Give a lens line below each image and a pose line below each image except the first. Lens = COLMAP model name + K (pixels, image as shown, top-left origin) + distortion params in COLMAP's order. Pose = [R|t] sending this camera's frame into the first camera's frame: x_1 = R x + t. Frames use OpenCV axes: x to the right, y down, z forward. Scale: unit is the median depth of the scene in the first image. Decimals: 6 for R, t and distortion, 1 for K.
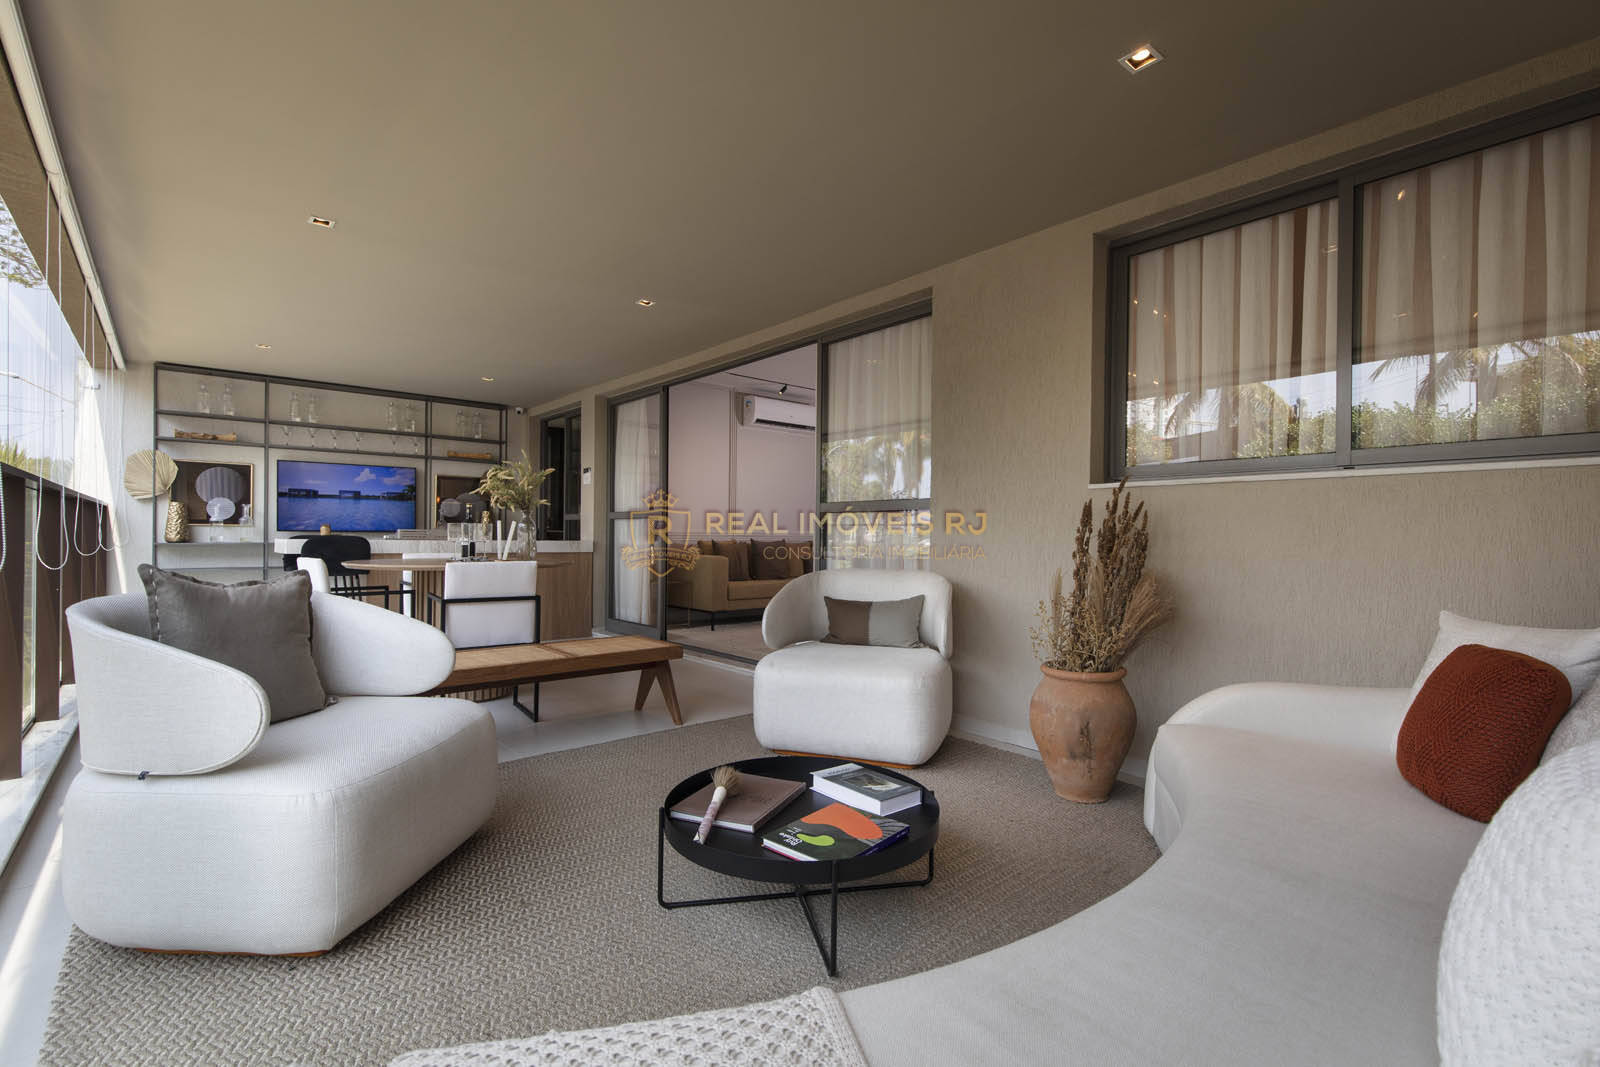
lens RADIAL K [[712.8, 0, 797.4], [0, 712.8, 536.7], [0, 0, 1]] dist [-0.001811, -0.000171]
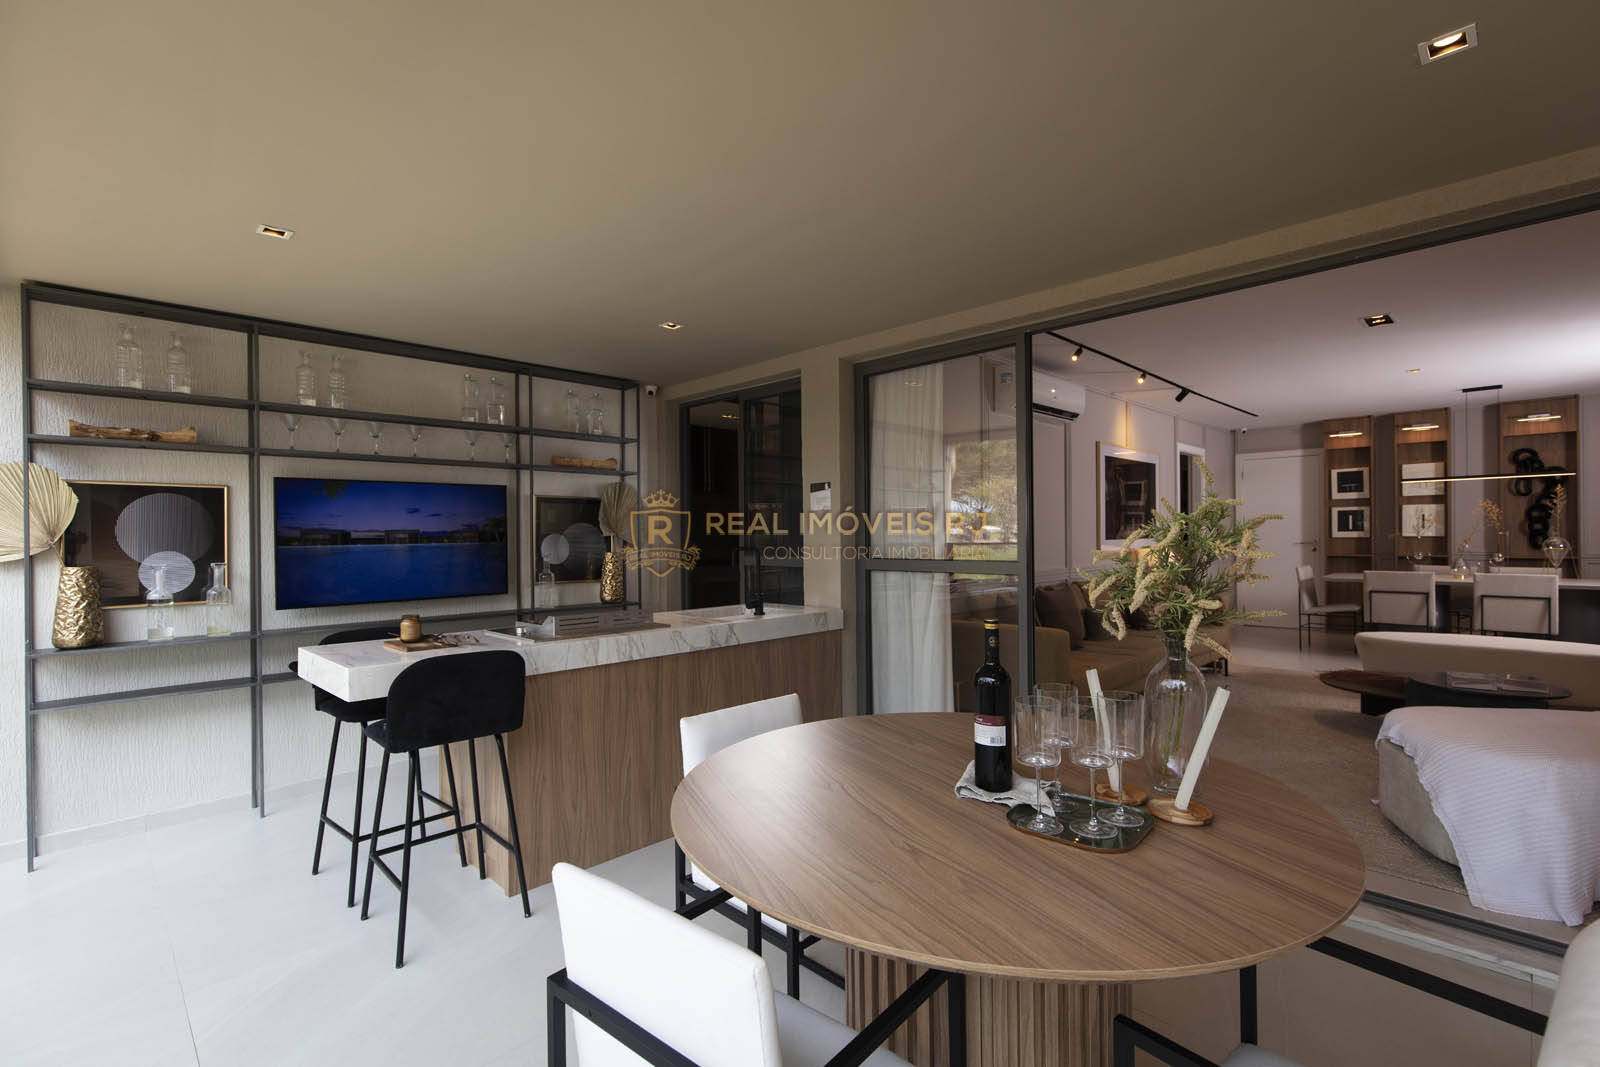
lens RADIAL K [[719.7, 0, 802.1], [0, 719.7, 531.8], [0, 0, 1]] dist [-0.000742, -0.000106]
pose [[0.997396, -0.018306, 0.069753, -0.378609], [0.018371, 0.999831, -0.000286, -0.060121], [-0.069736, 0.001567, 0.997564, 0.437662]]
